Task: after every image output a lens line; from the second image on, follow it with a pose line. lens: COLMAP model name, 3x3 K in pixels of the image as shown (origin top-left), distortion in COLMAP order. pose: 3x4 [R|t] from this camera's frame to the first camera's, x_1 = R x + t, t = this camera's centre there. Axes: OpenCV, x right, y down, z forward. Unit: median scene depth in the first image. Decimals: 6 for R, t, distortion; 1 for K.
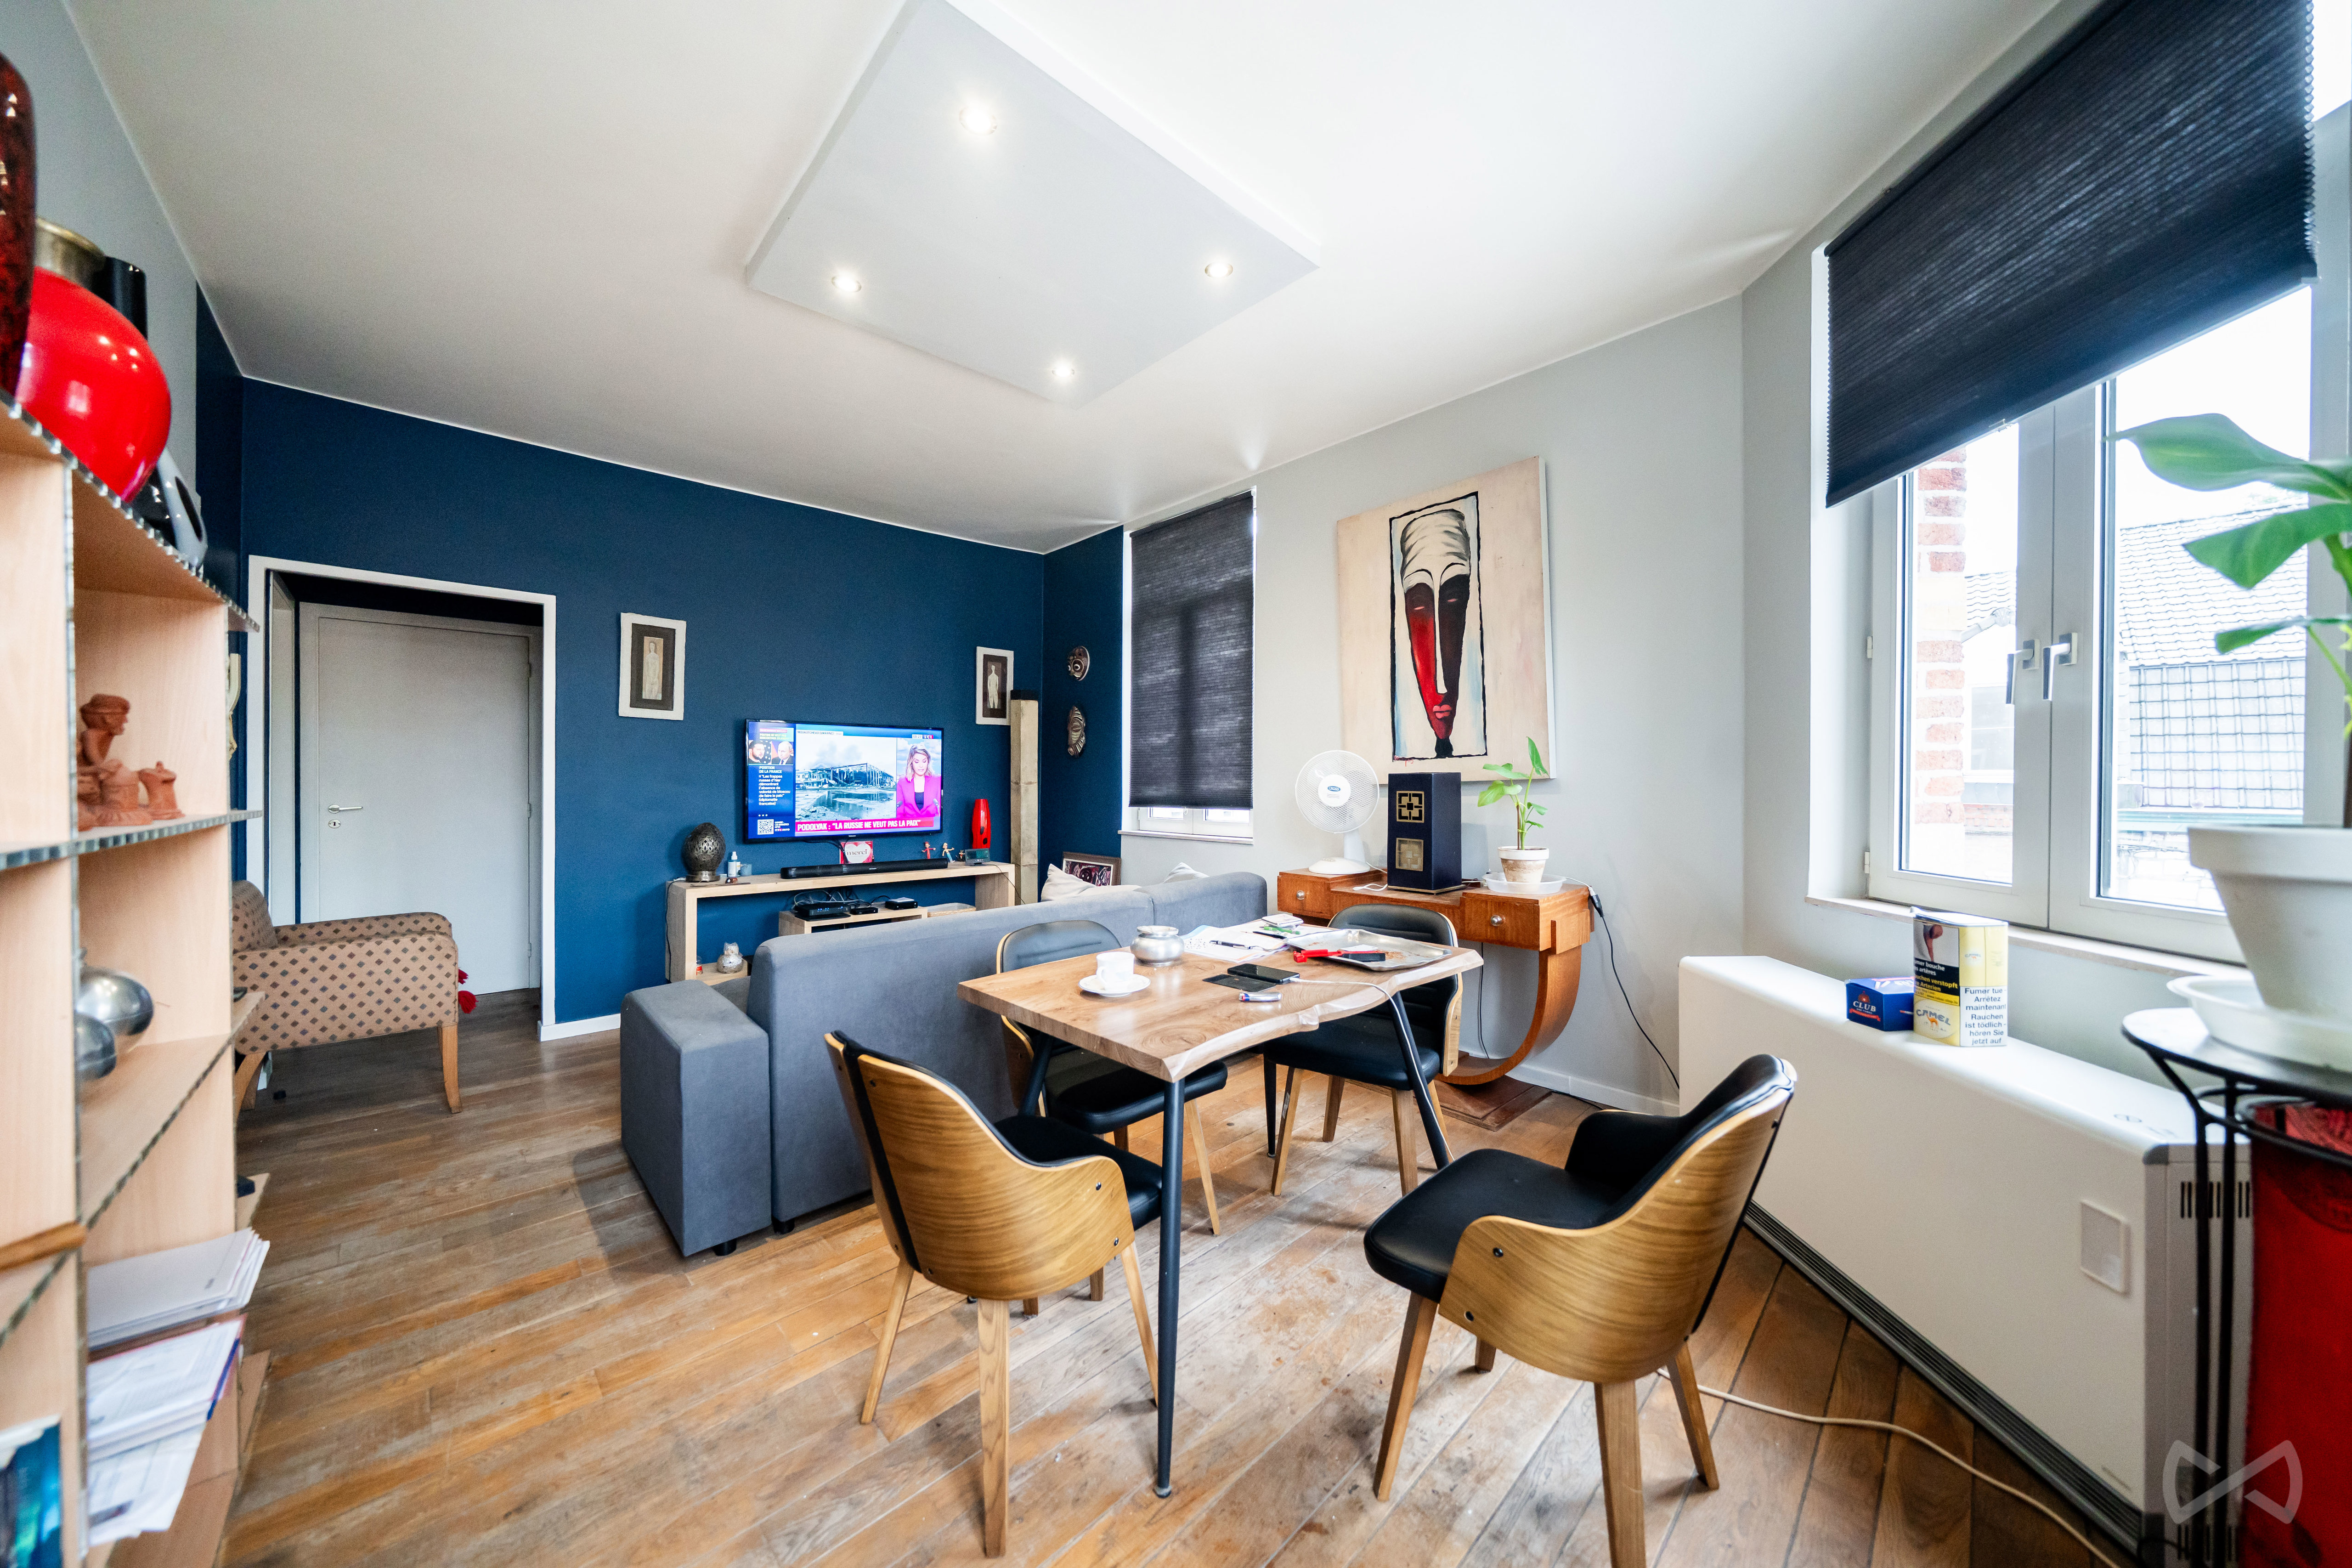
lens RADIAL K [[802.3, 0, 1176.0], [0, 802.3, 784.0], [0, 0, 1]] dist [-0.001486, -0.000244]
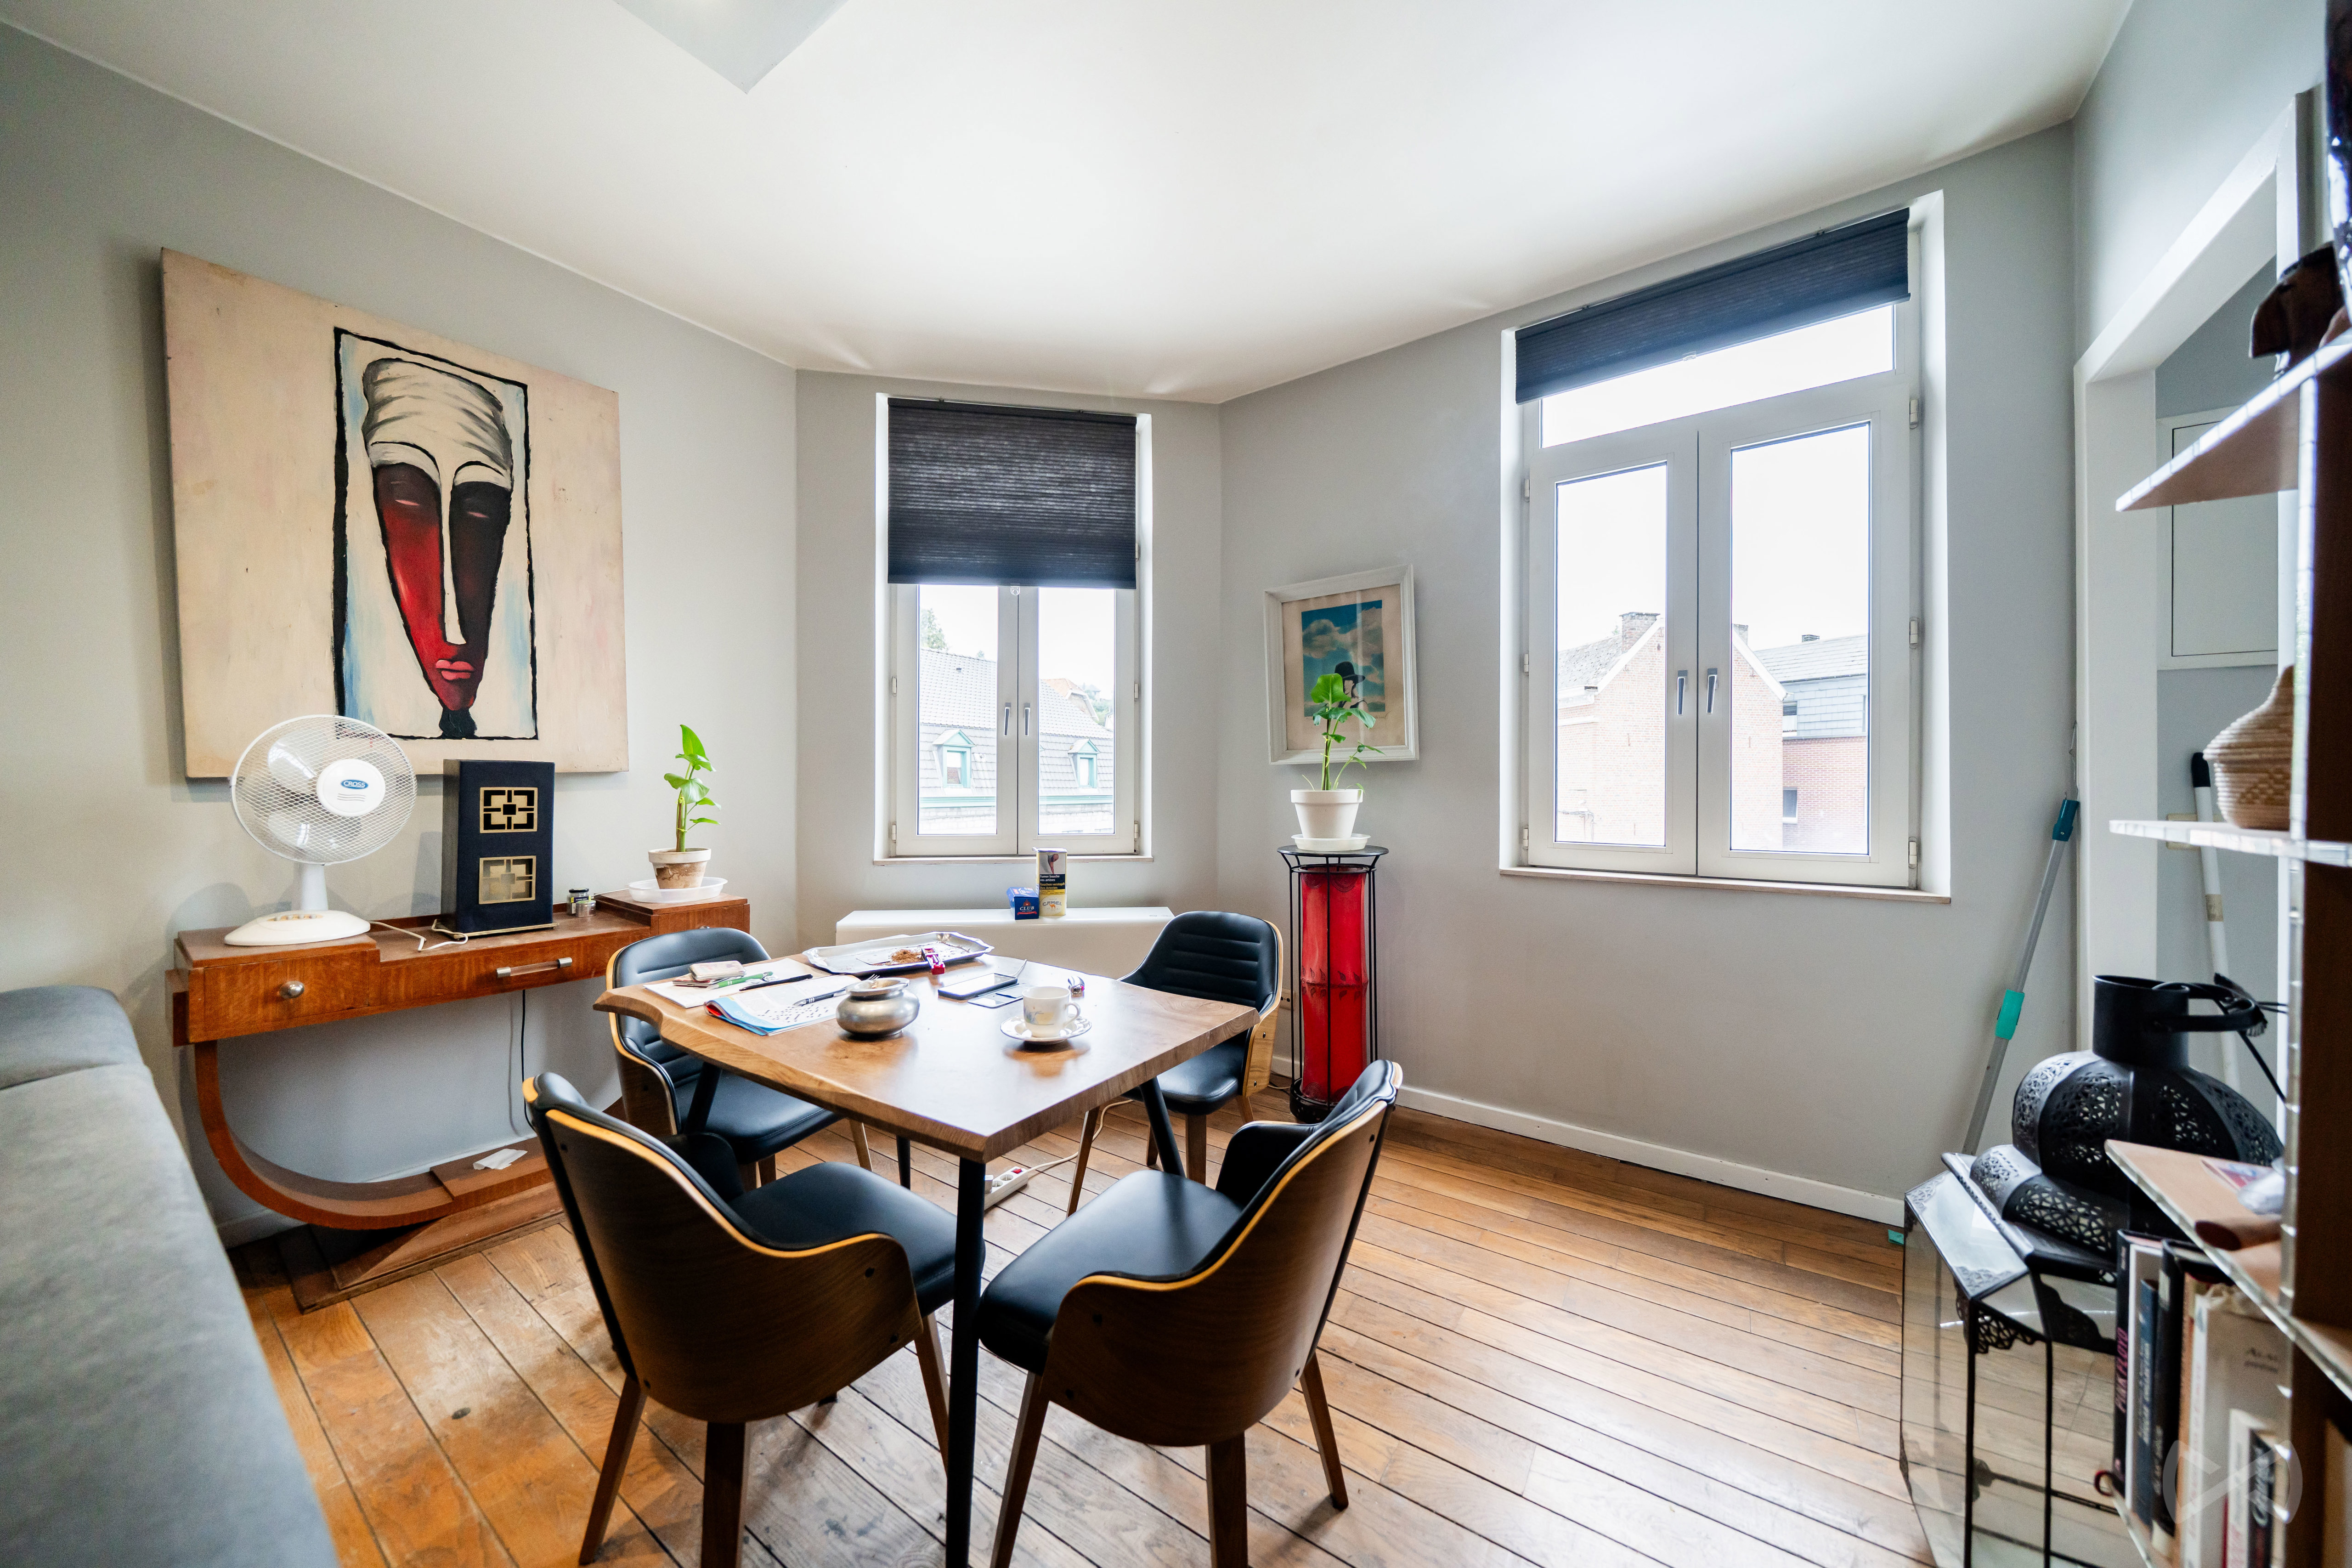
lens RADIAL K [[802.3, 0, 1176.0], [0, 802.3, 784.0], [0, 0, 1]] dist [-0.001486, -0.000244]
pose [[-0.204303, -0.003460, 0.978902, -0.383943], [-0.001267, 0.999994, 0.003270, 0.002363], [-0.978907, -0.000572, -0.204306, 0.450702]]
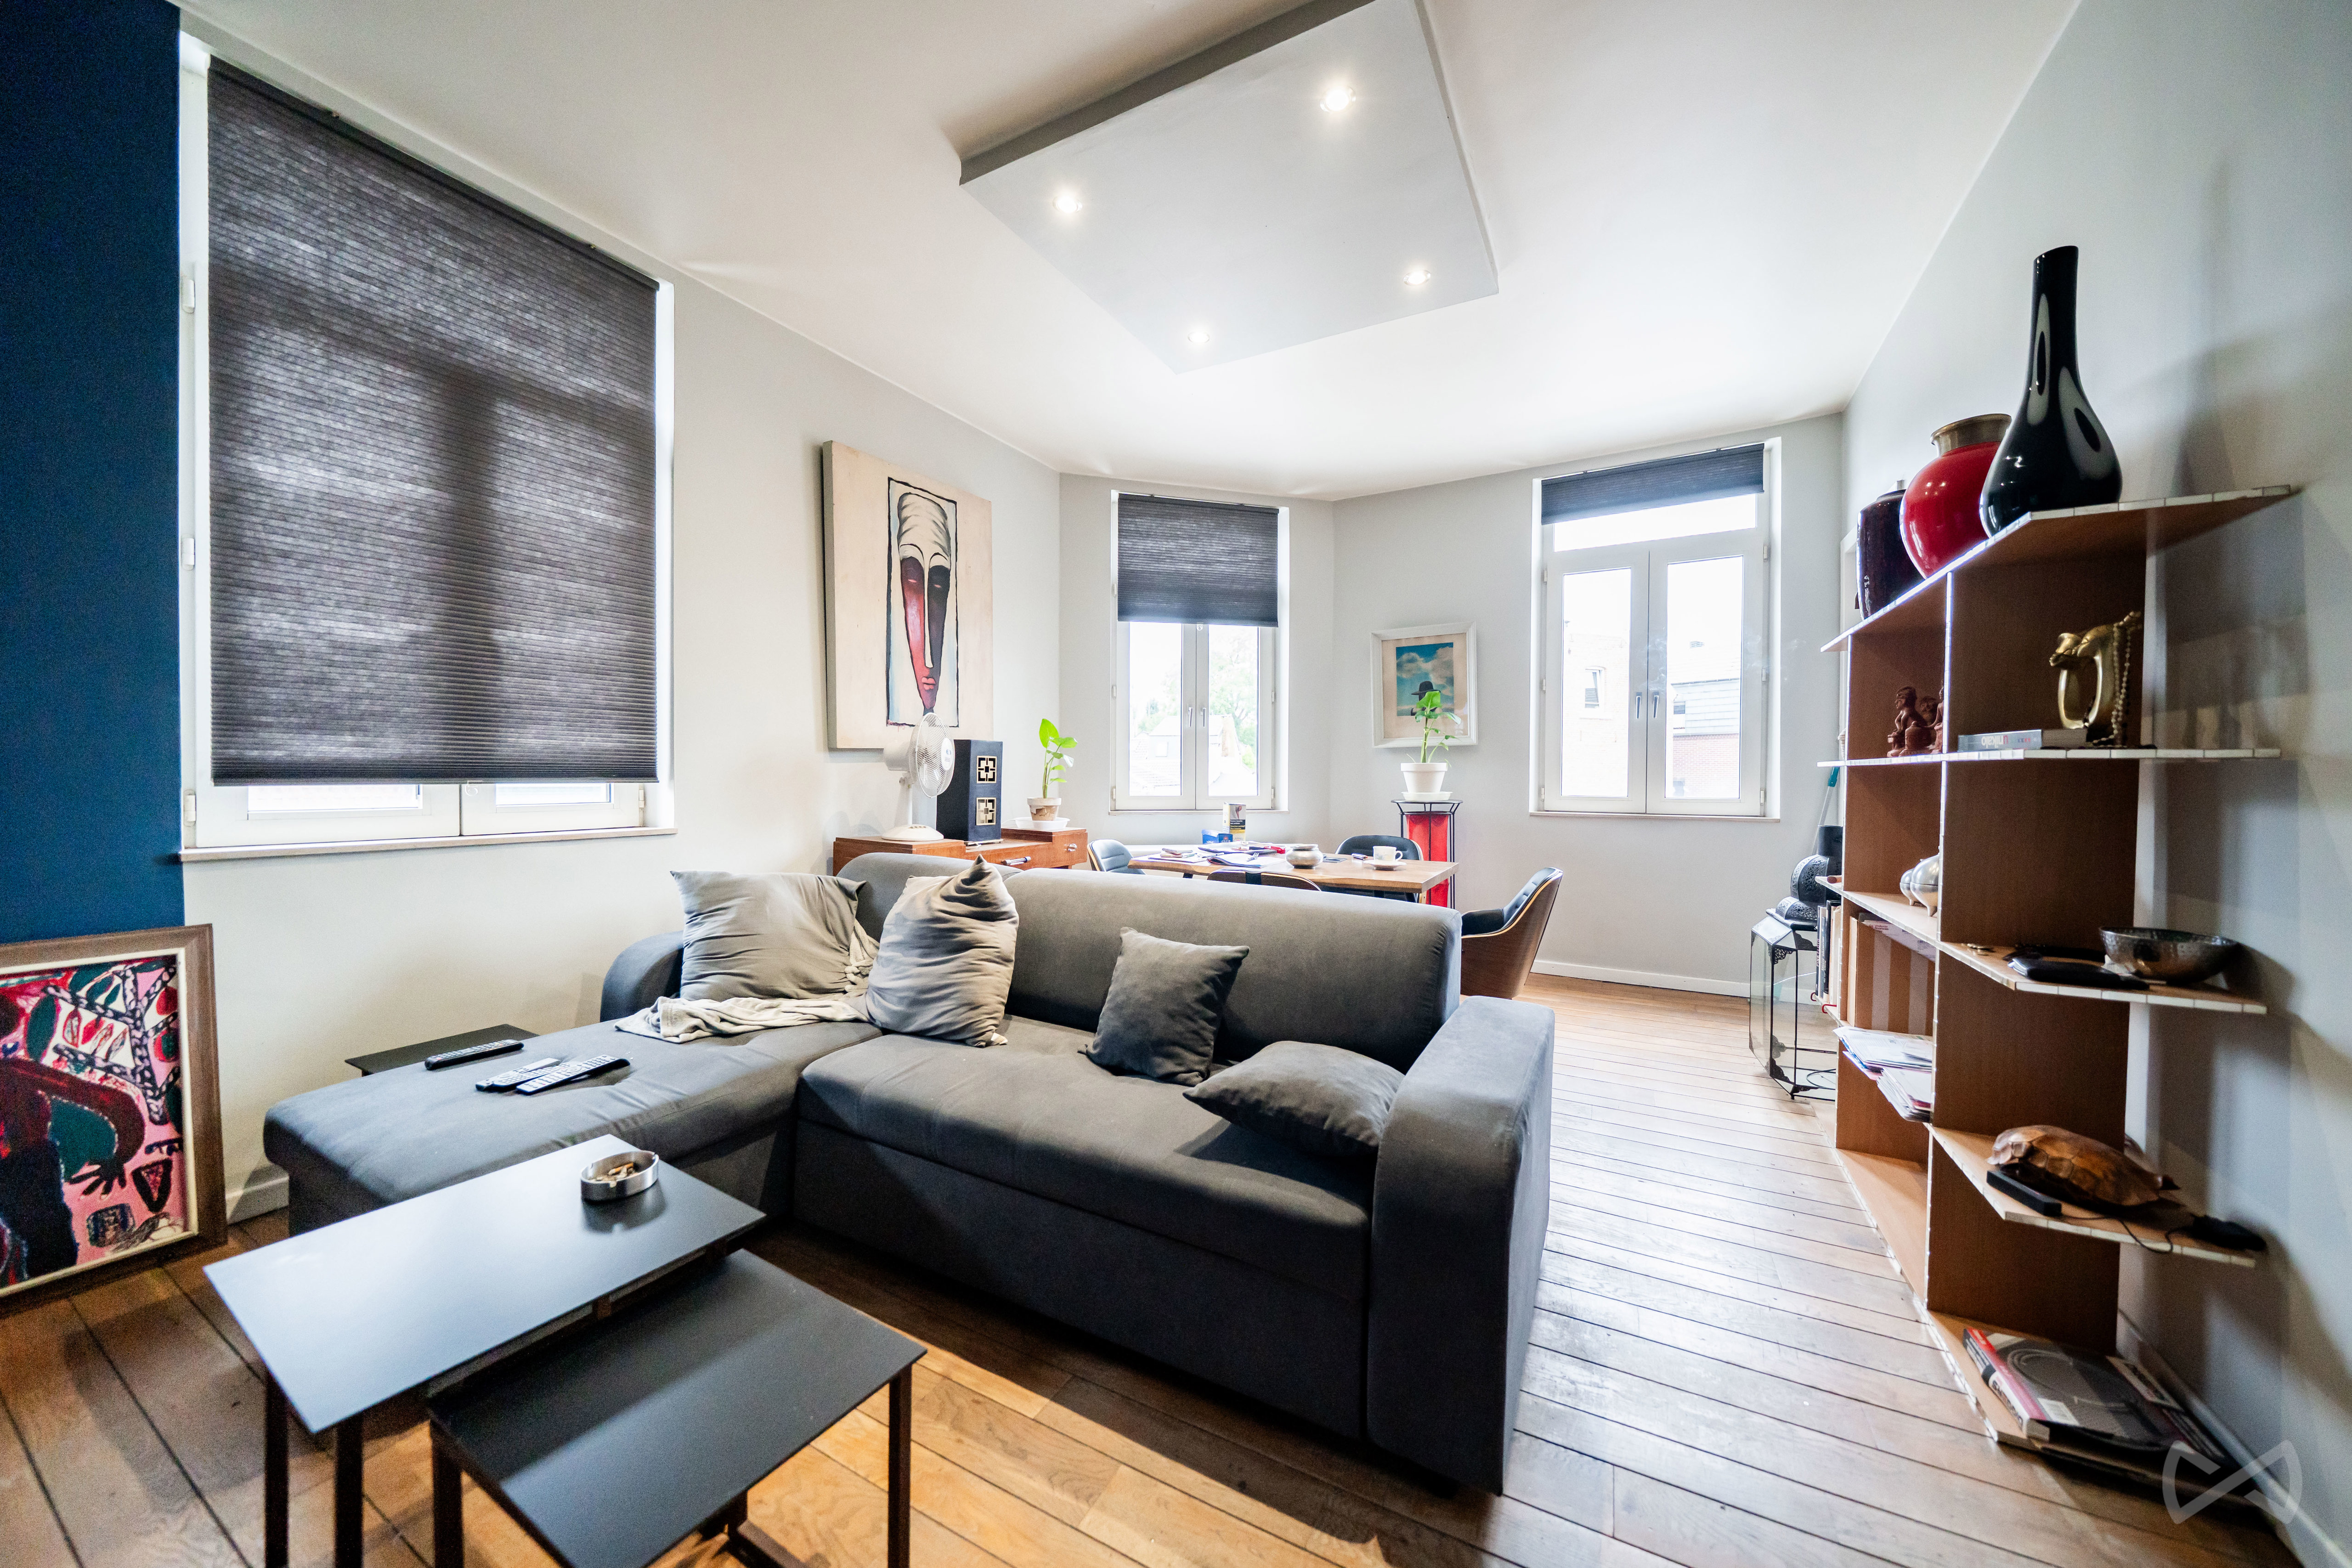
lens RADIAL K [[808.8, 0, 1176.0], [0, 808.8, 784.0], [0, 0, 1]] dist [0.000412, -0.000076]
pose [[-0.303512, -0.015347, 0.952704, -0.688856], [-0.005125, 0.999882, 0.014475, 0.023917], [-0.952814, -0.000489, -0.303555, 0.846526]]
